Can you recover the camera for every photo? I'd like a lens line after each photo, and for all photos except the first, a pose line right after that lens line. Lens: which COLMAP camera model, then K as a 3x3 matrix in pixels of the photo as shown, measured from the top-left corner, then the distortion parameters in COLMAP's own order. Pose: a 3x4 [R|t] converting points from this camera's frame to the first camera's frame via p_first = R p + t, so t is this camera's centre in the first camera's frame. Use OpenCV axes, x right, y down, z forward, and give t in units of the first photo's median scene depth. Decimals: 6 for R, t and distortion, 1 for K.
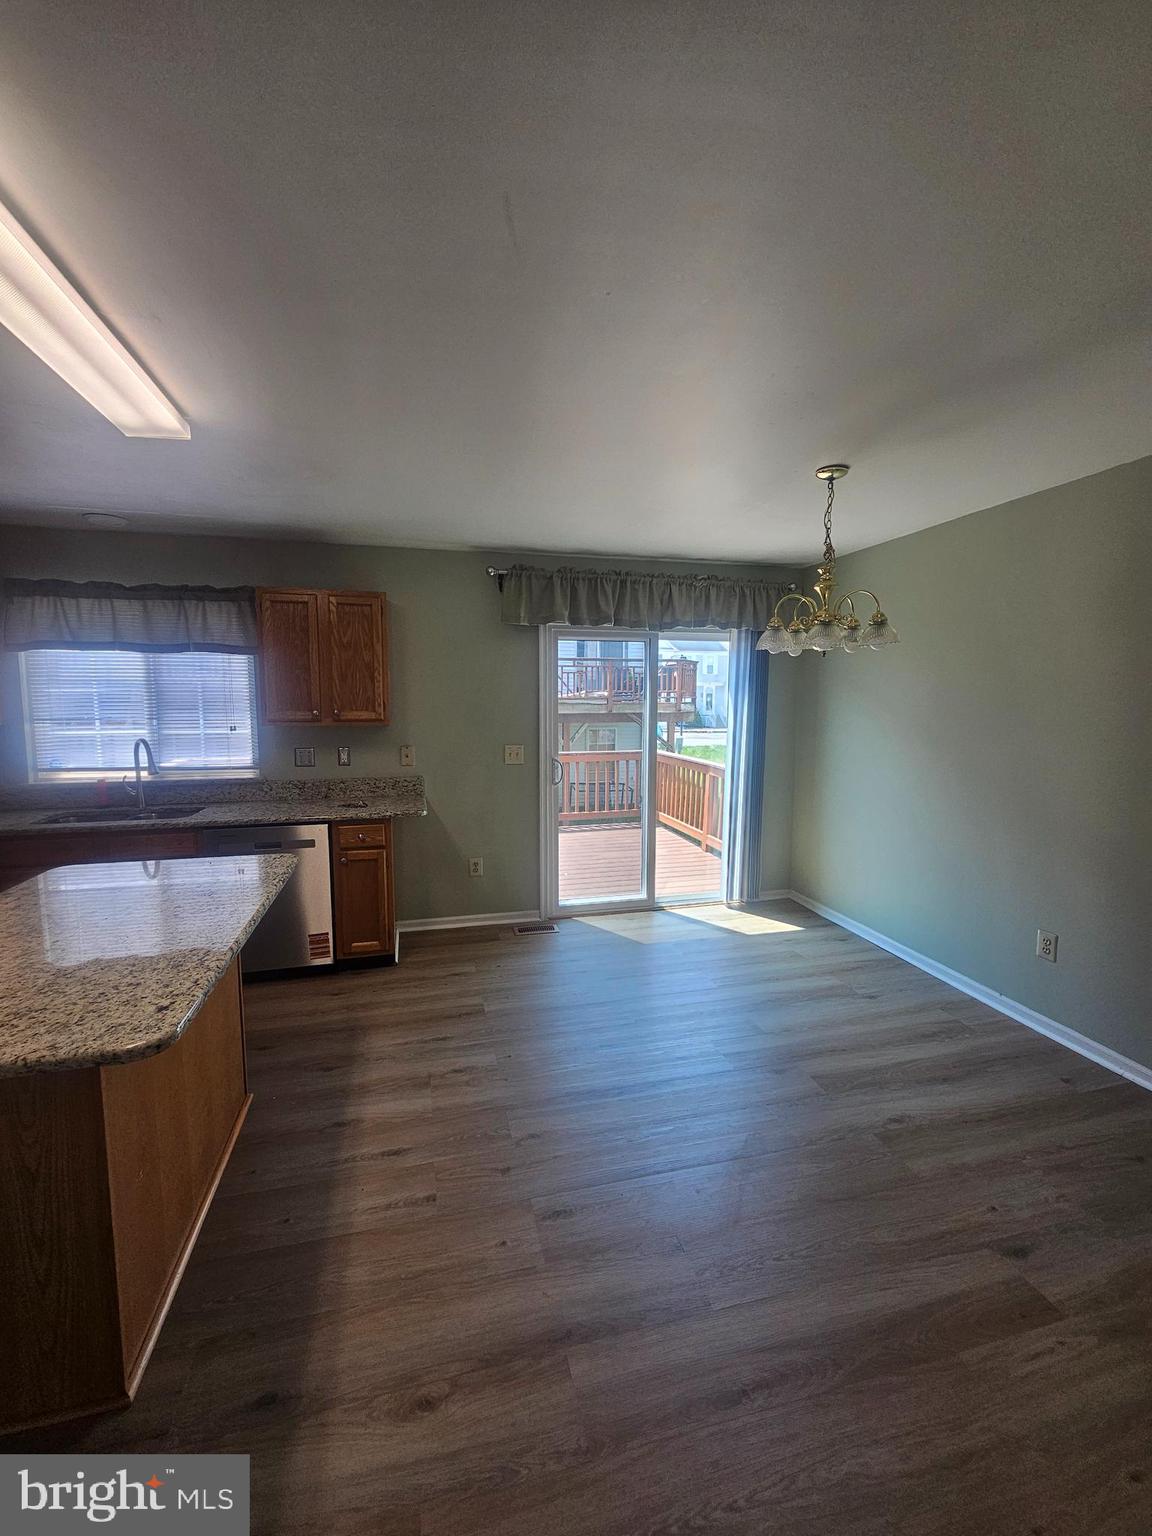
lens RADIAL K [[628.7, 0, 575.5], [0, 628.7, 766.0], [0, 0, 1]] dist [-0.000730, -0.000184]
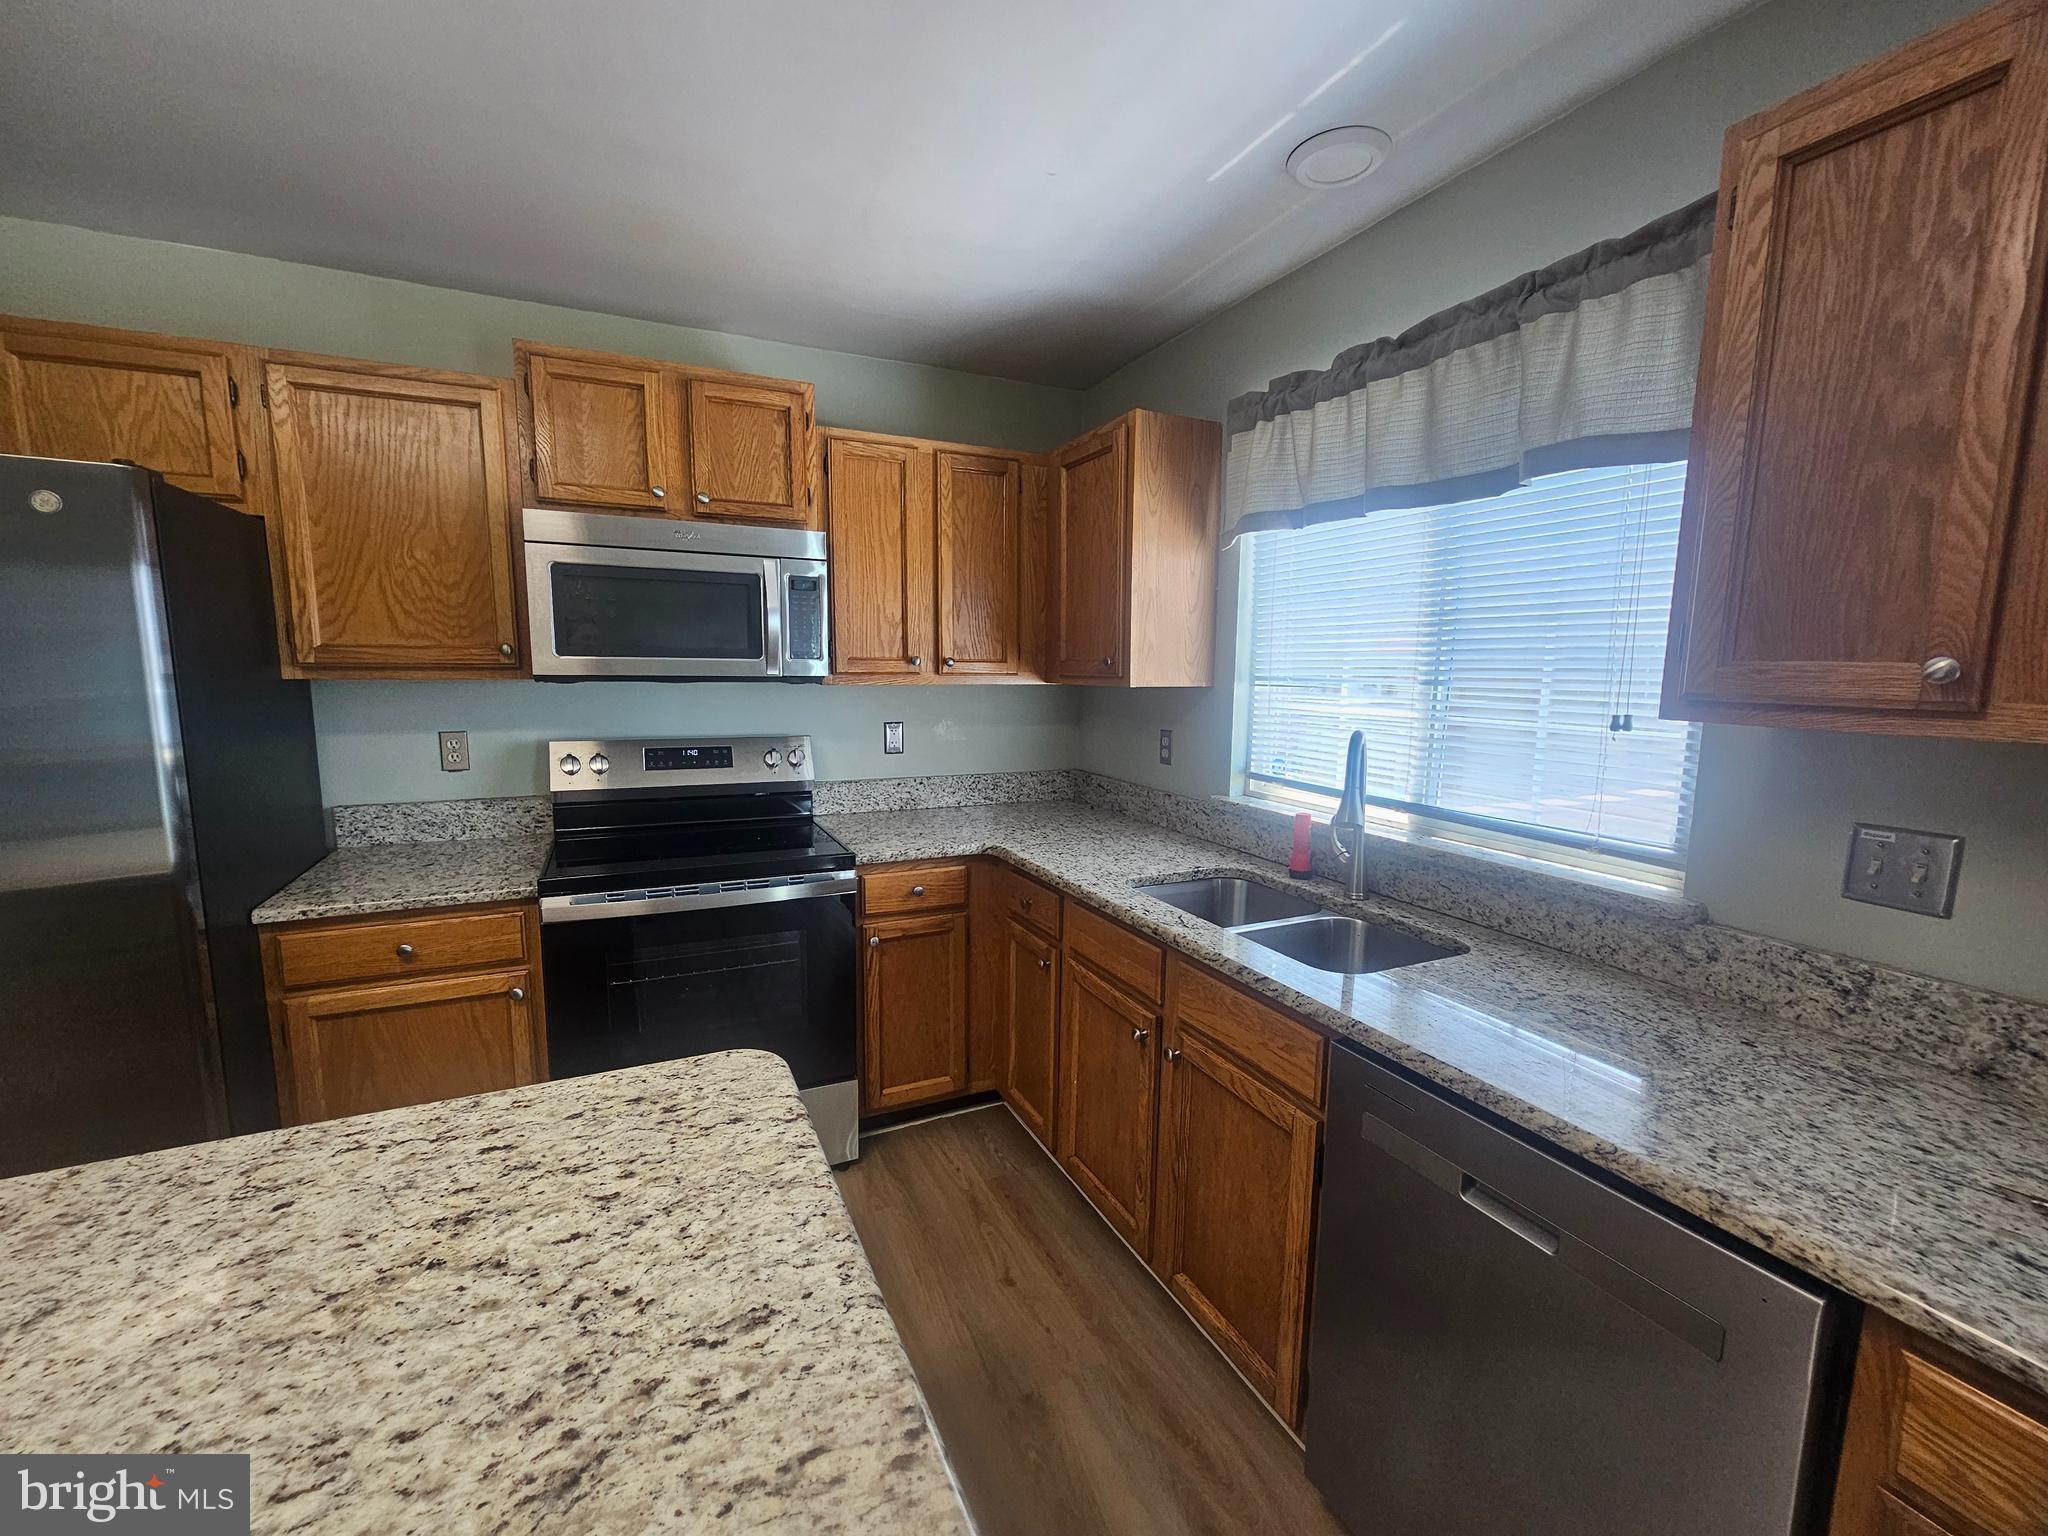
lens RADIAL K [[838.3, 0, 1026.0], [0, 838.3, 767.0], [0, 0, 1]] dist [-0.000730, -0.000184]
pose [[0.181568, 0.121179, -0.975884, -0.212280], [-0.115494, 0.988138, 0.101212, -0.049123], [0.976573, 0.094332, 0.193410, 0.679500]]
